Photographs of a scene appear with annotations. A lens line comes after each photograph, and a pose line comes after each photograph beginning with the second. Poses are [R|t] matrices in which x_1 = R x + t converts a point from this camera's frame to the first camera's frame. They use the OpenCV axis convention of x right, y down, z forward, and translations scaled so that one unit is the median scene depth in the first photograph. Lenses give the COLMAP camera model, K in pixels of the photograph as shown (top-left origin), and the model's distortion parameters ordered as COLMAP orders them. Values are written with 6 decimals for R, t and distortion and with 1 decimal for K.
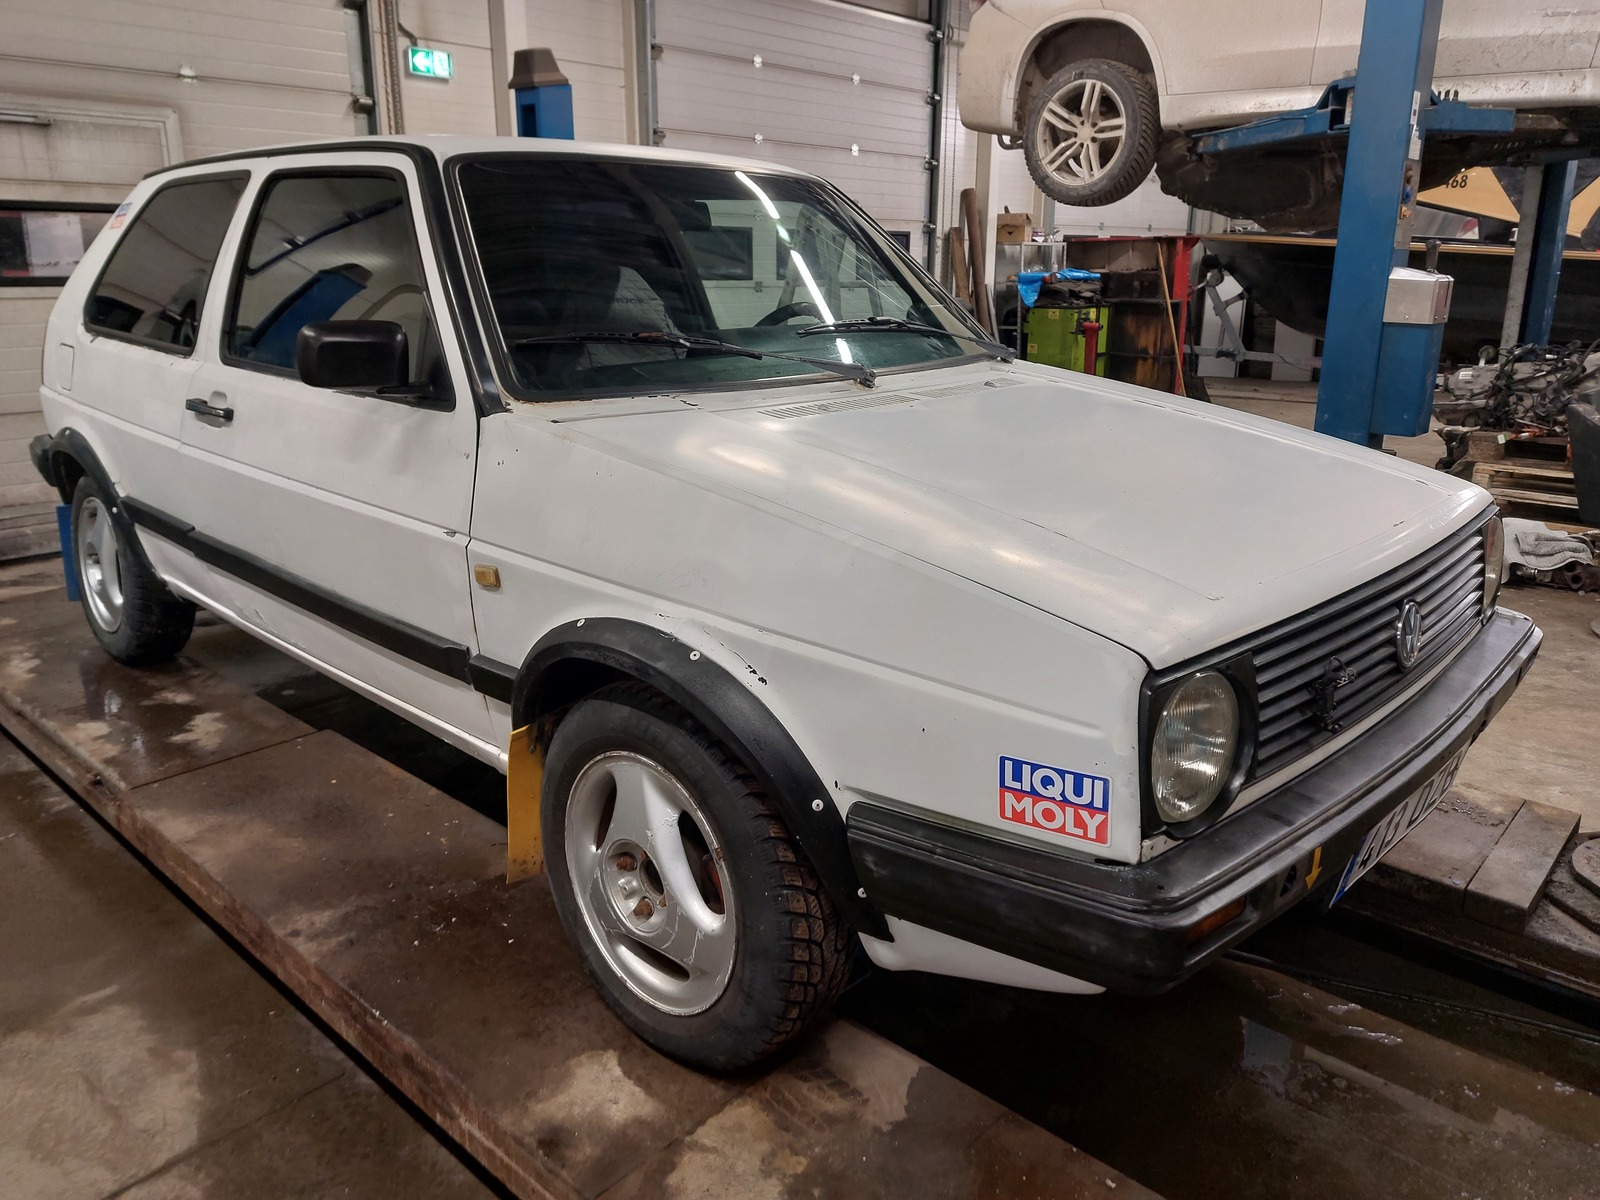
lens RADIAL K [[1165.9, 0, 805.3], [0, 1165.9, 573.5], [0, 0, 1]] dist [0.003306, 0.002950]
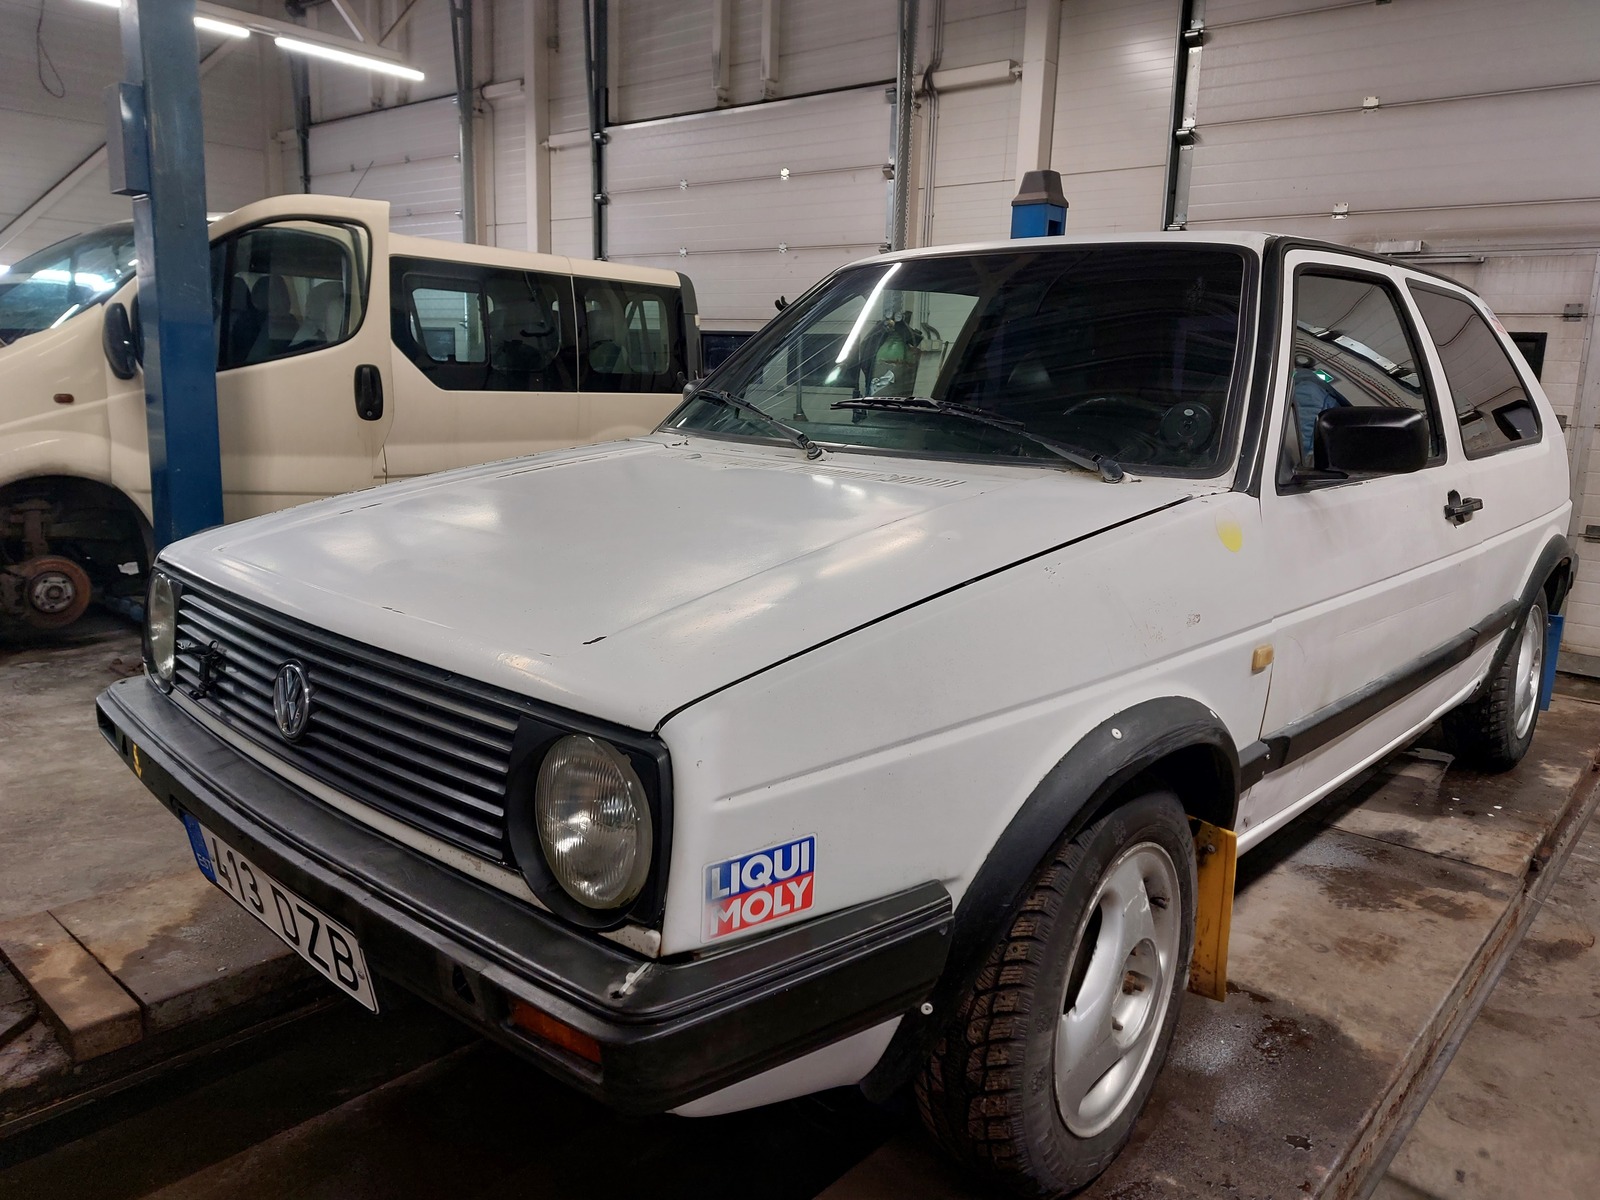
lens RADIAL K [[1187.0, 0, 798.7], [0, 1187.0, 568.4], [0, 0, 1]] dist [0.009682, 0.004352]
pose [[0.017096, 0.161983, -0.986645, 0.729100], [-0.303309, 0.941130, 0.149255, -0.151432], [0.952739, 0.296707, 0.065221, 0.668401]]
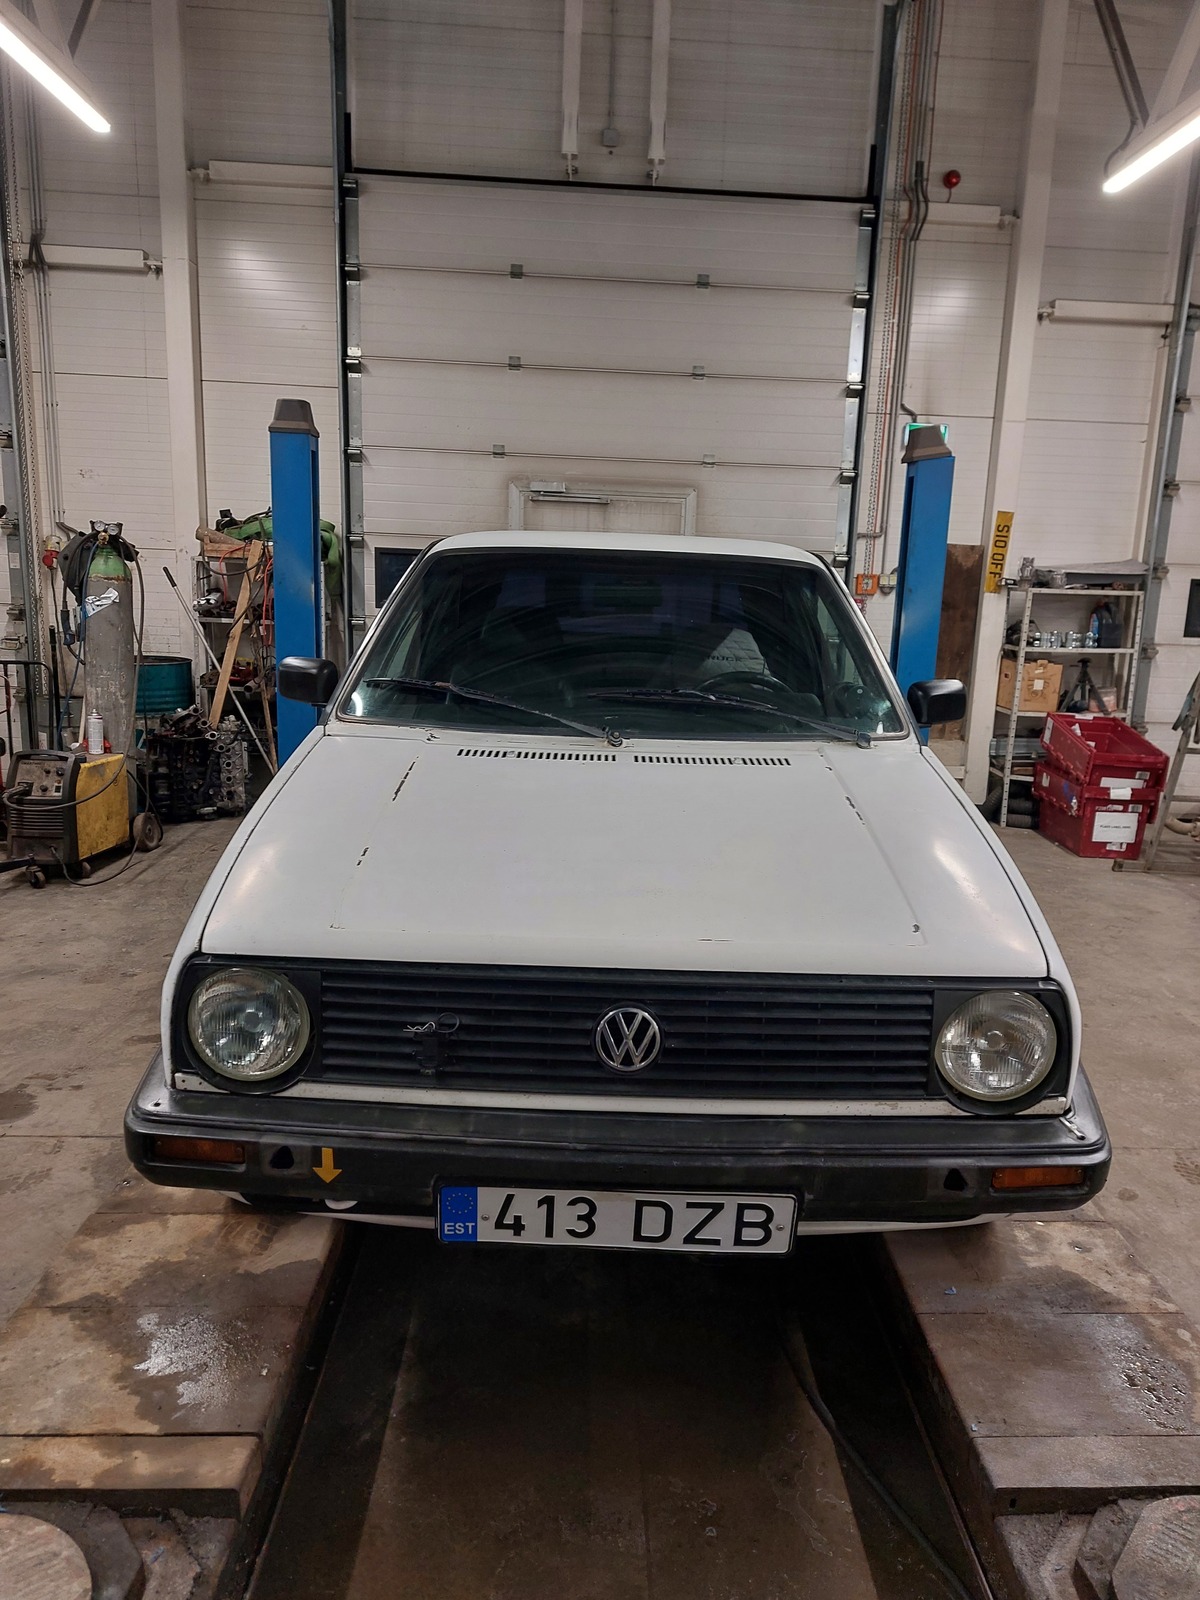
lens RADIAL K [[1139.4, 0, 640.0], [0, 1139.4, 798.3], [0, 0, 1]] dist [0.128137, -0.134878]
pose [[0.707985, 0.162443, -0.687292, 0.612420], [-0.221863, 0.975076, 0.001918, -0.079660], [0.670473, 0.151126, 0.726379, 0.124967]]
